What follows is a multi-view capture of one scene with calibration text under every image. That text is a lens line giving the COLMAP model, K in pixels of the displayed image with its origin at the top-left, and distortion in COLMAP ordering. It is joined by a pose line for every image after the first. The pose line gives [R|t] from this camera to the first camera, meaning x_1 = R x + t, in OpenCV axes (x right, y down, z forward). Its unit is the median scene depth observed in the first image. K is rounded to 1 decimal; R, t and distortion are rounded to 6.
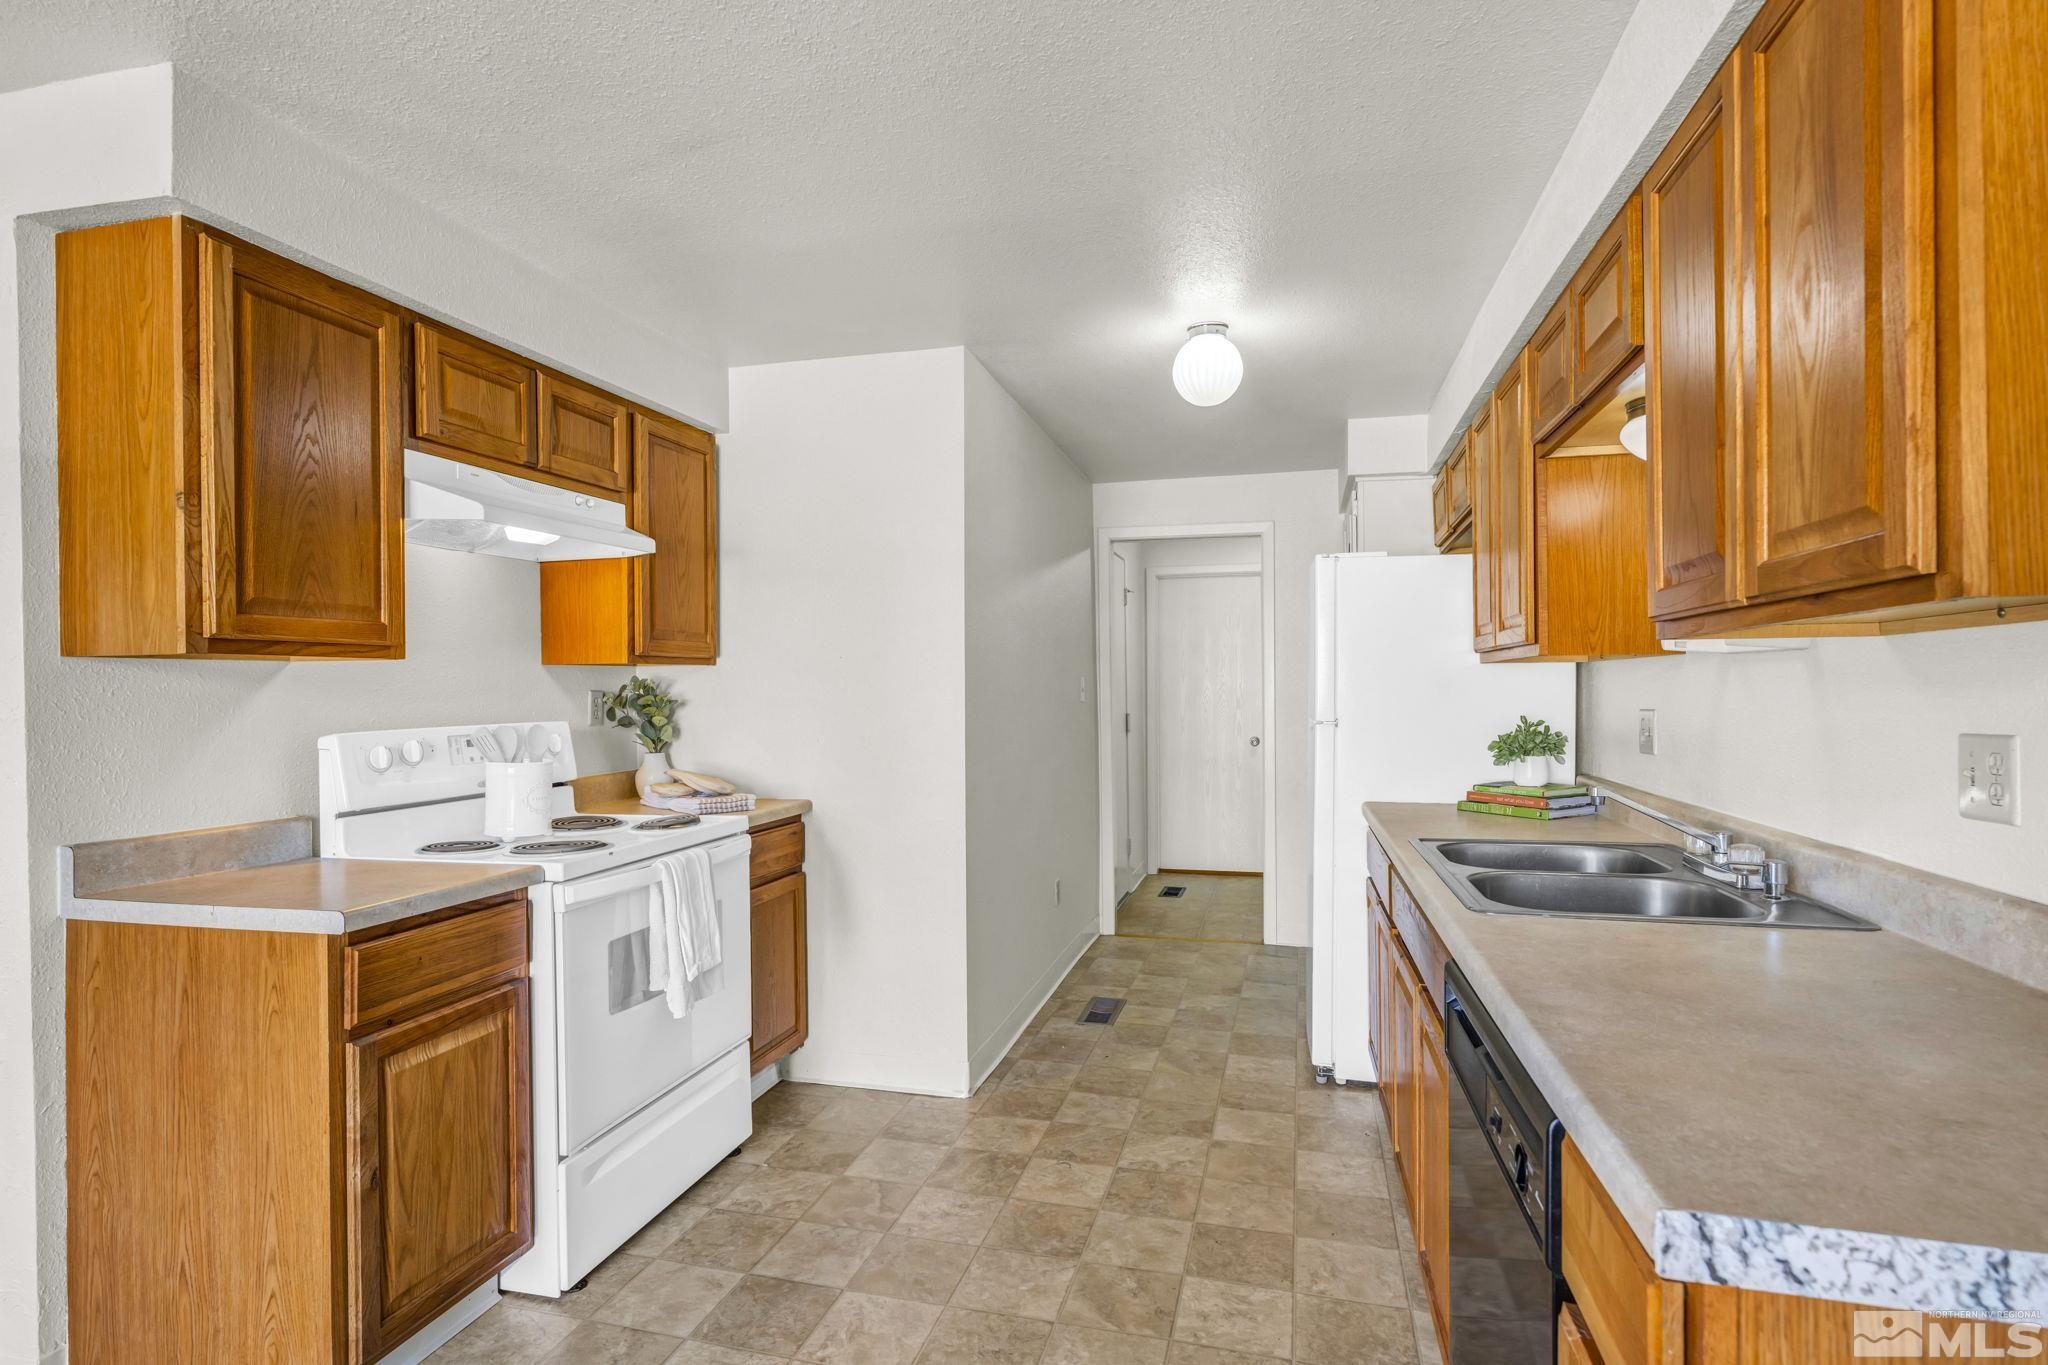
lens RADIAL K [[1020.4, 0, 1021.5], [0, 1020.4, 688.3], [0, 0, 1]] dist [0.001069, 0.000322]
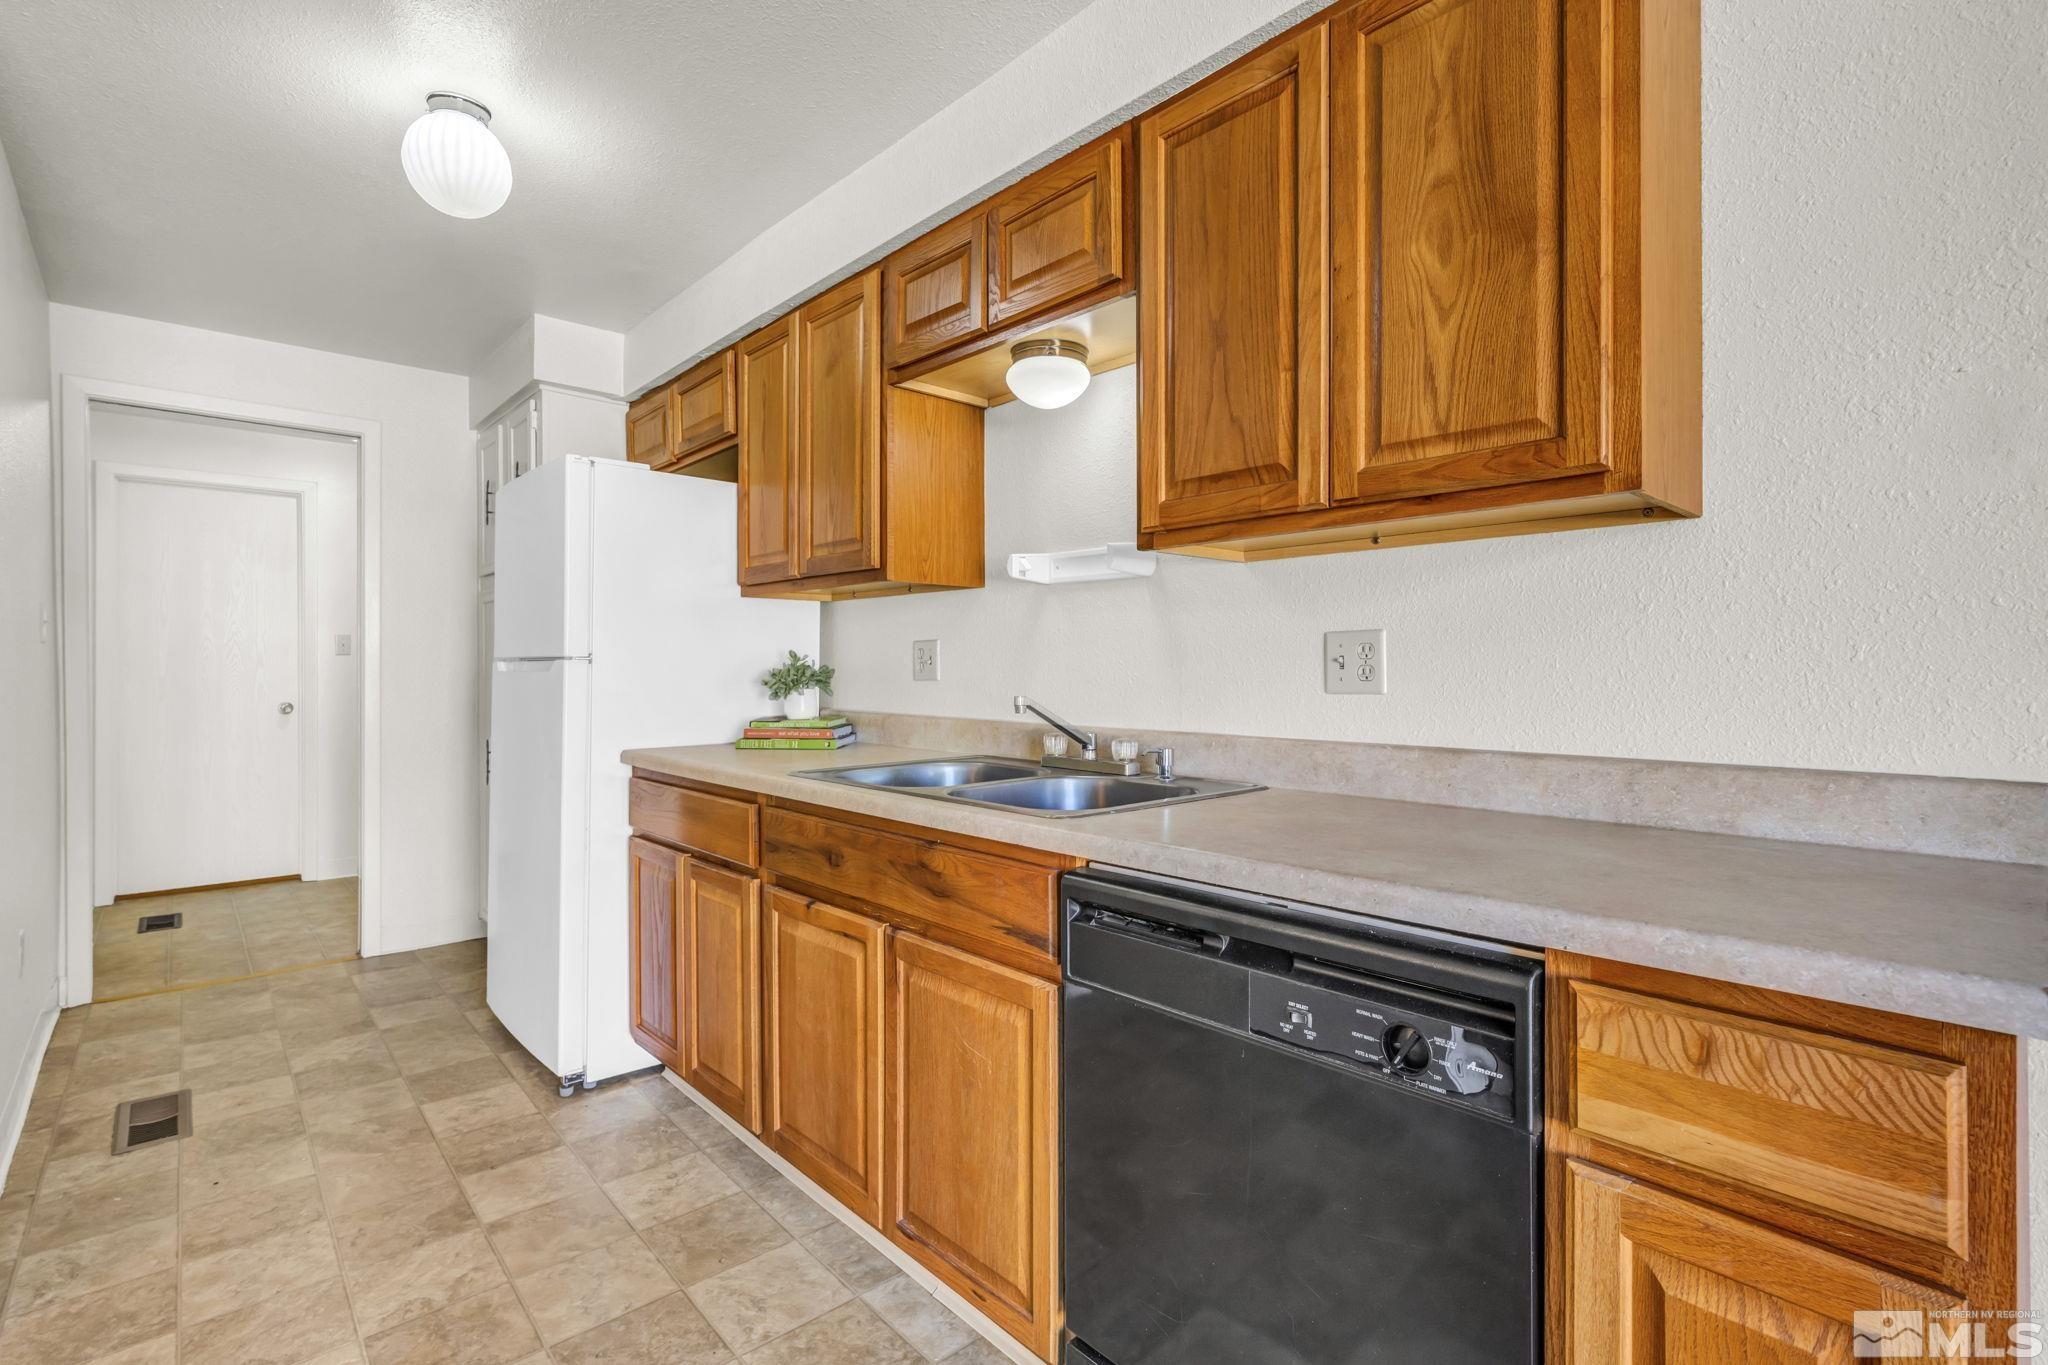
lens RADIAL K [[944.9, 0, 1014.2], [0, 944.9, 668.5], [0, 0, 1]] dist [-0.000943, 0.000615]
pose [[0.546216, 0.004590, 0.837632, -0.164276], [-0.005100, 0.999985, -0.002153, 0.045381], [-0.837629, -0.003096, 0.546231, 0.308550]]
